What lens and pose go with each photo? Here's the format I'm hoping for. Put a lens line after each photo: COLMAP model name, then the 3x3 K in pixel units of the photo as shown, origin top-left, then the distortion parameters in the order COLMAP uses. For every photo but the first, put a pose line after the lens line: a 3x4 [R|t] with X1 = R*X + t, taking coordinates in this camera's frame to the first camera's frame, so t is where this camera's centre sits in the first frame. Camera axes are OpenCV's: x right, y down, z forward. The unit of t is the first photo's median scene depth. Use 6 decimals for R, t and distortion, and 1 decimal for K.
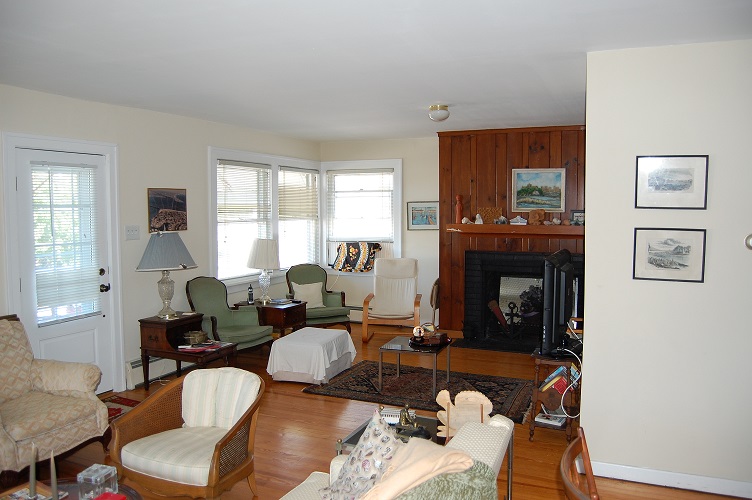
lens RADIAL K [[588.4, 0, 379.6], [0, 588.4, 250.4], [0, 0, 1]] dist [-0.093419, 0.038610]
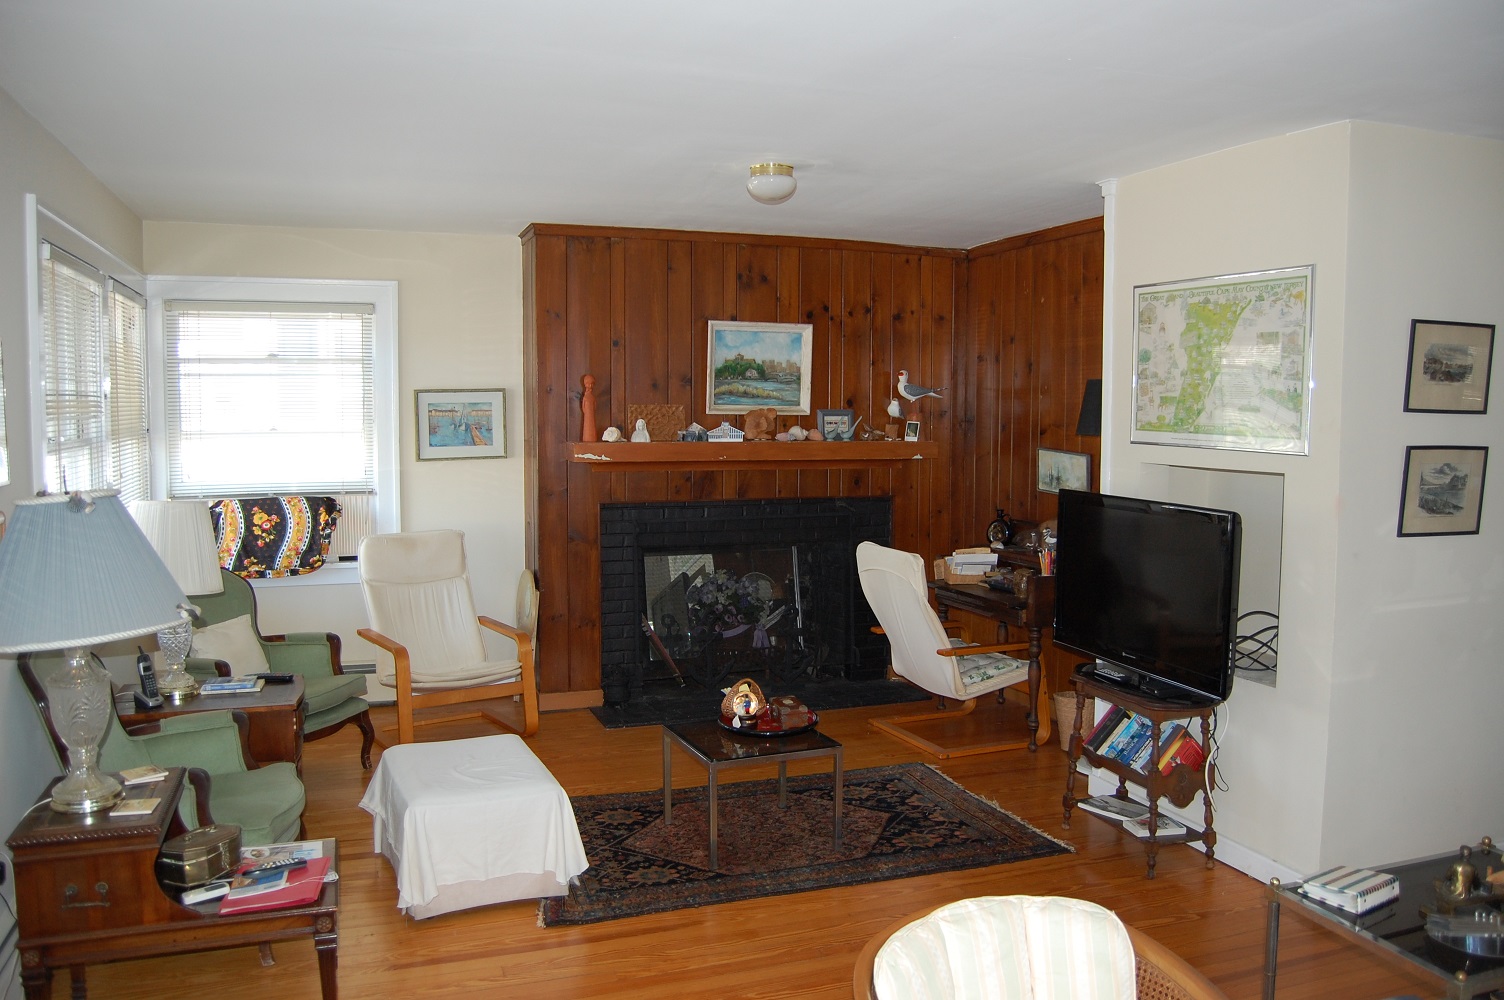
lens RADIAL K [[1176.8, 0, 759.2], [0, 1176.8, 500.7], [0, 0, 1]] dist [-0.093419, 0.038610]
pose [[0.725702, -0.051780, 0.686057, -0.381320], [0.044587, 0.998607, 0.028207, -0.022077], [-0.686562, 0.010120, 0.727000, 0.301249]]
